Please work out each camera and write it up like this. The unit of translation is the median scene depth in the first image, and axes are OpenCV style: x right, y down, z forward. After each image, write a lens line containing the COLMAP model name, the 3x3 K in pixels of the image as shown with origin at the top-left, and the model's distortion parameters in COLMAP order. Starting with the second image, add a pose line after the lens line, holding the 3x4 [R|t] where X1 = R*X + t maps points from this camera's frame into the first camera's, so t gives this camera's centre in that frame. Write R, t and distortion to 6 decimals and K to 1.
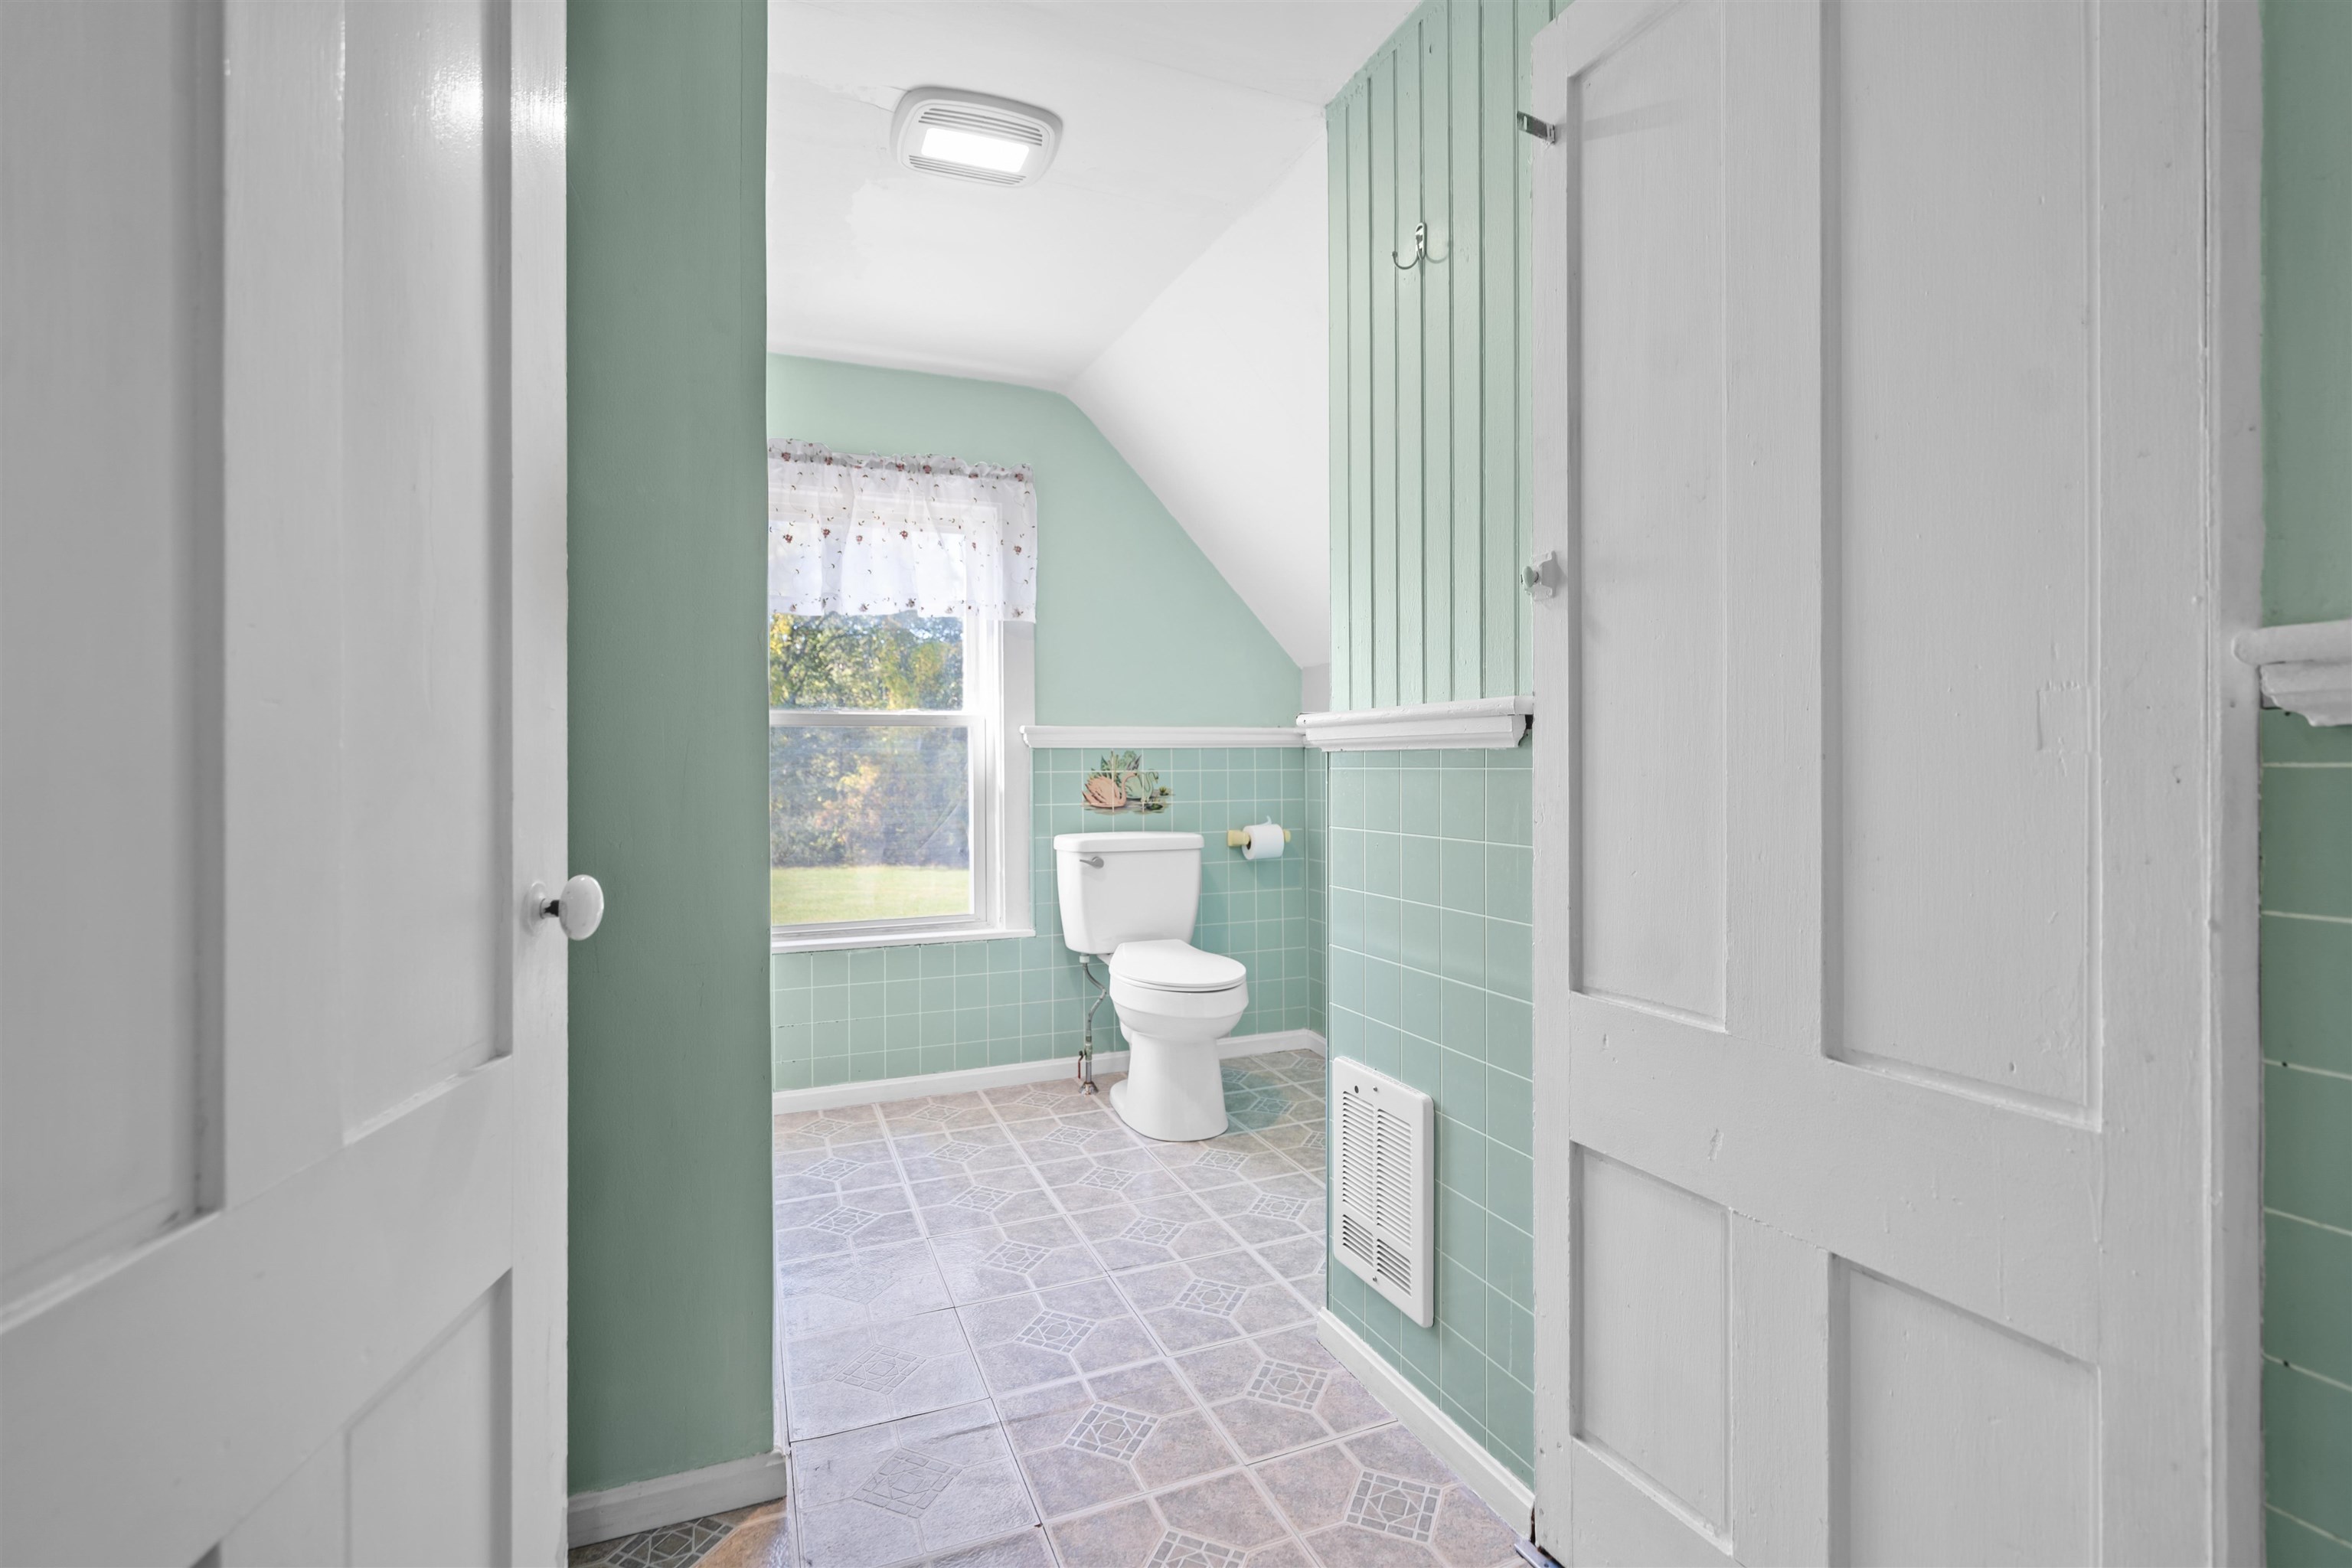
lens RADIAL K [[1074.4, 0, 1175.2], [0, 1074.4, 761.0], [0, 0, 1]] dist [-0.015371, 0.000313]
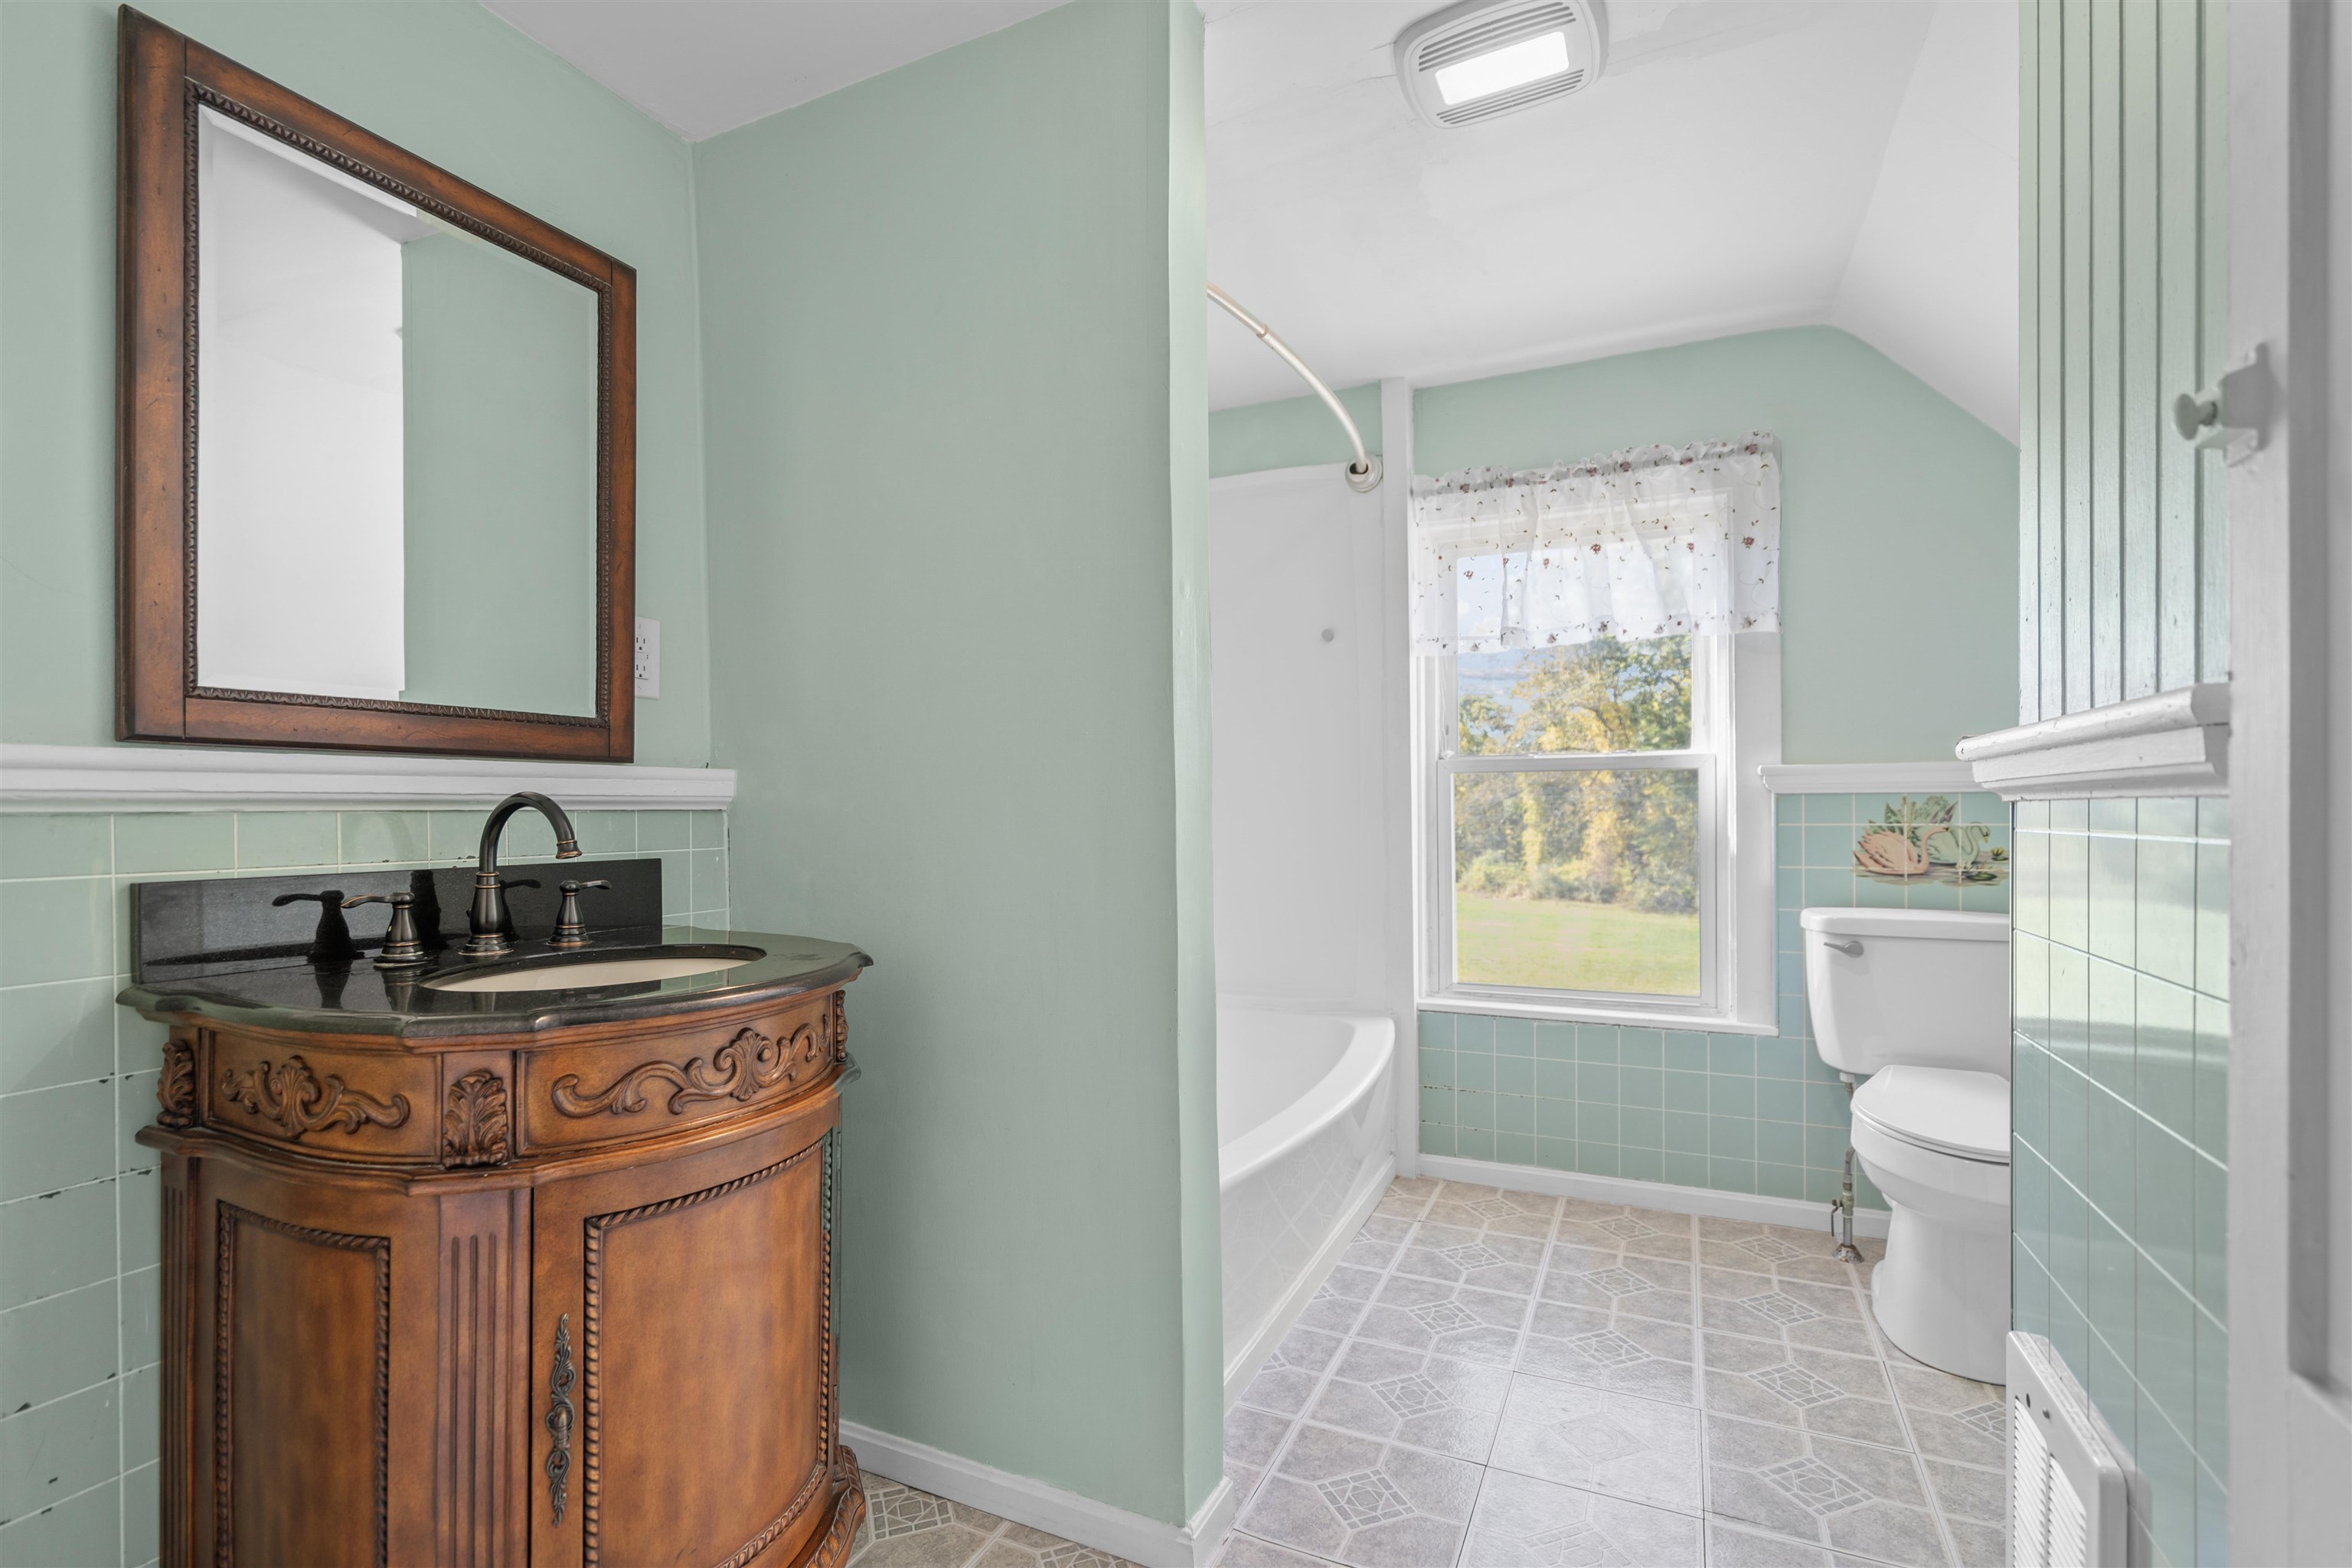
lens RADIAL K [[1078.9, 0, 1171.4], [0, 1078.9, 808.7], [0, 0, 1]] dist [0.001976, 0.000048]
pose [[0.672246, 0.000521, -0.740327, 0.159382], [0.001627, 0.999996, 0.002181, -0.003684], [0.740326, -0.002670, 0.672243, 0.157955]]
